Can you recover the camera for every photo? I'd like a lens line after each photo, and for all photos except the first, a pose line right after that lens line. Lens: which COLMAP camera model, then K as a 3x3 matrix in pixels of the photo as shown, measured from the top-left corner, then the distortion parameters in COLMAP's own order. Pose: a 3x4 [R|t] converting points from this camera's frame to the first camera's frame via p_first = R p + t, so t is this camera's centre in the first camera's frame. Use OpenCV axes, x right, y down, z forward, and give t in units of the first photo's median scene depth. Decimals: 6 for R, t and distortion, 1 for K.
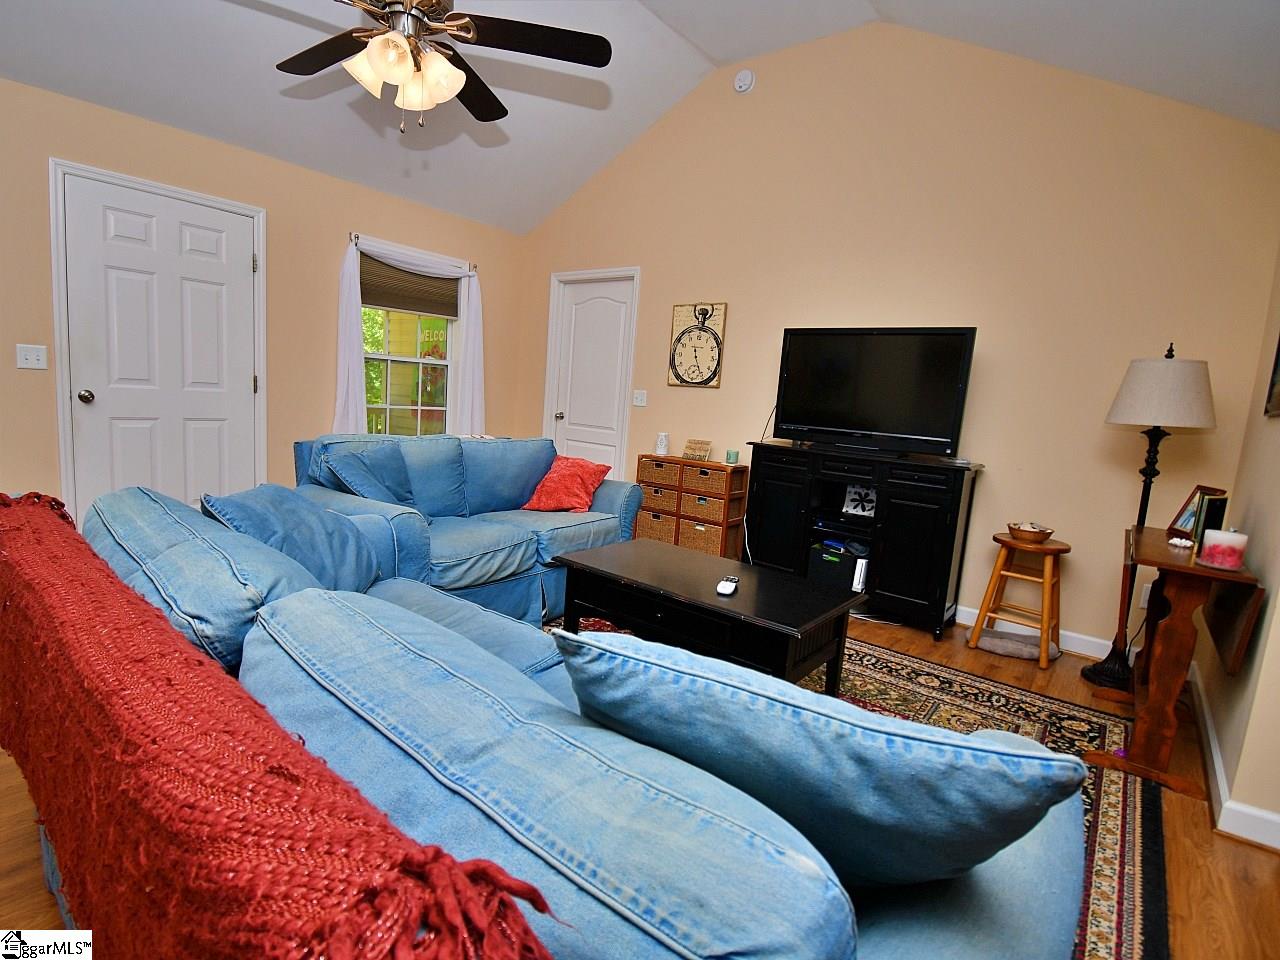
lens RADIAL K [[636.5, 0, 639.7], [0, 636.5, 482.1], [0, 0, 1]] dist [0.003120, -0.000485]
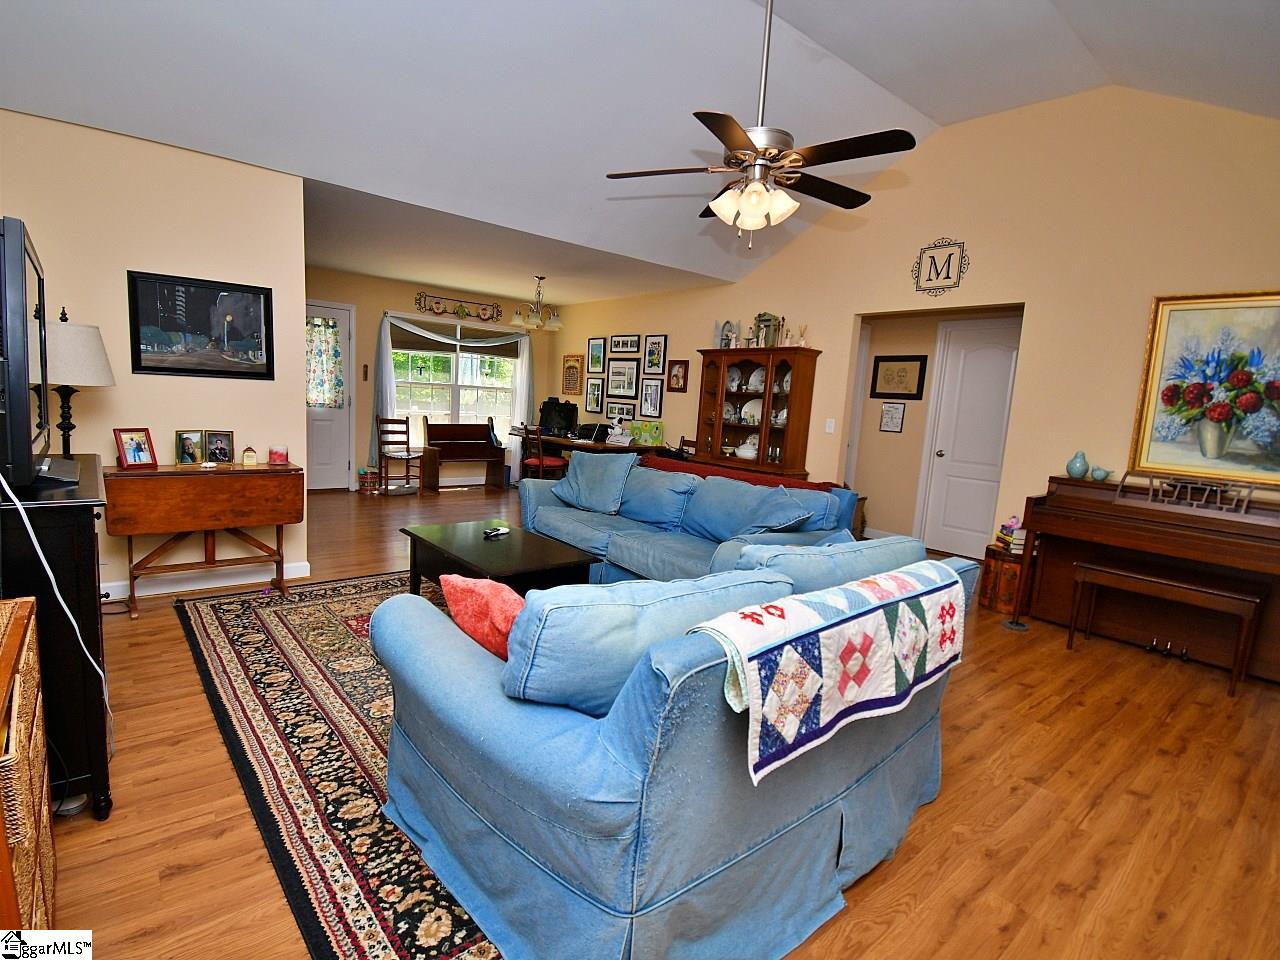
lens RADIAL K [[636.5, 0, 634.1], [0, 636.5, 478.3], [0, 0, 1]] dist [0.003120, -0.000485]
pose [[-0.972366, -0.150411, 0.178553, -0.218924], [-0.099436, 0.958786, 0.266161, -0.198587], [-0.211228, 0.241051, -0.947247, 1.160912]]
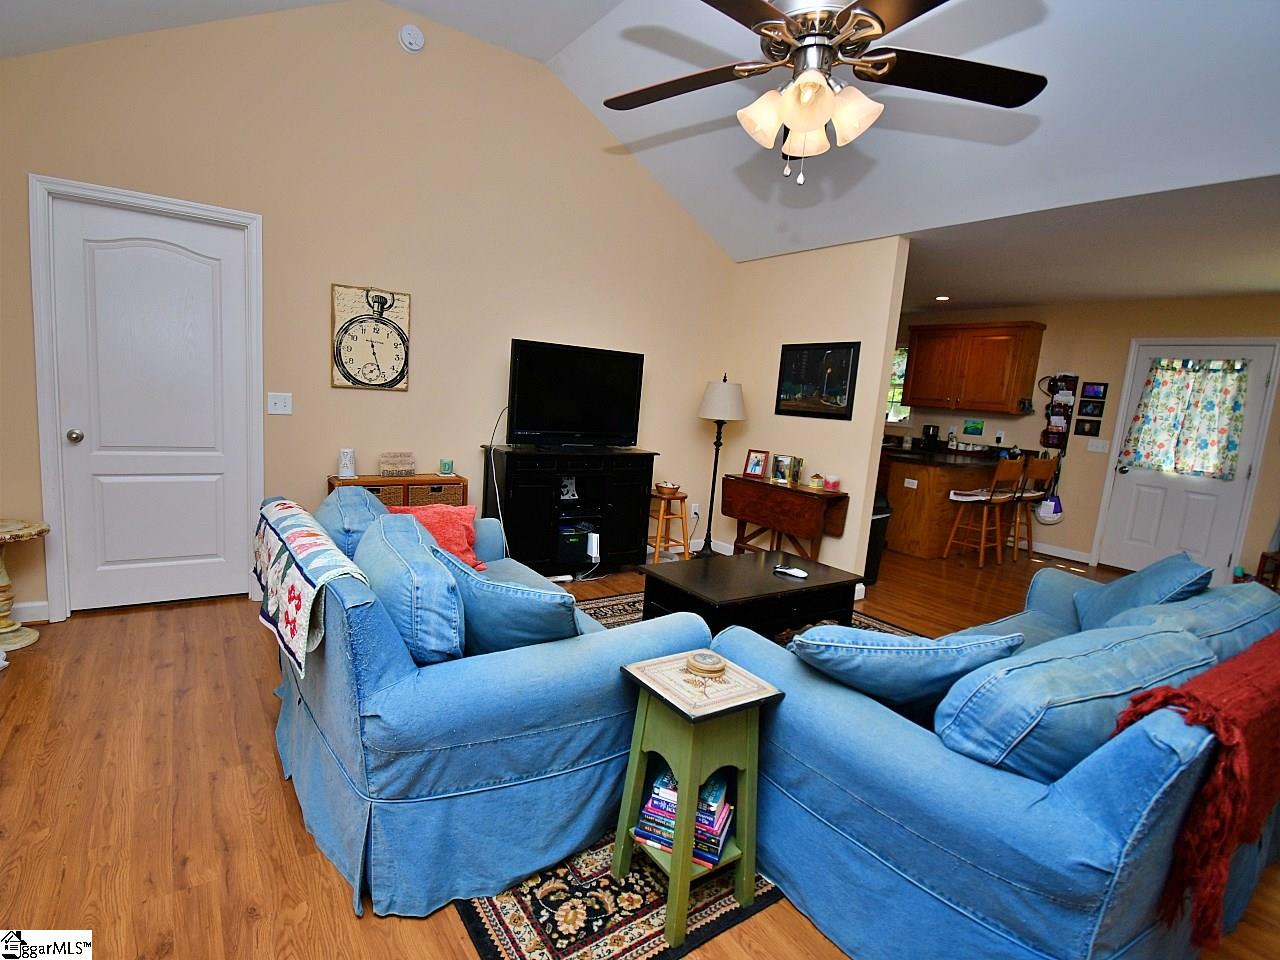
lens RADIAL K [[636.5, 0, 600.7], [0, 636.5, 479.0], [0, 0, 1]] dist [0.003120, -0.000485]
pose [[0.307915, -0.180297, 0.934174, -0.638307], [0.078828, 0.983339, 0.163803, -0.151266], [-0.948143, 0.023201, 0.316998, 0.468071]]
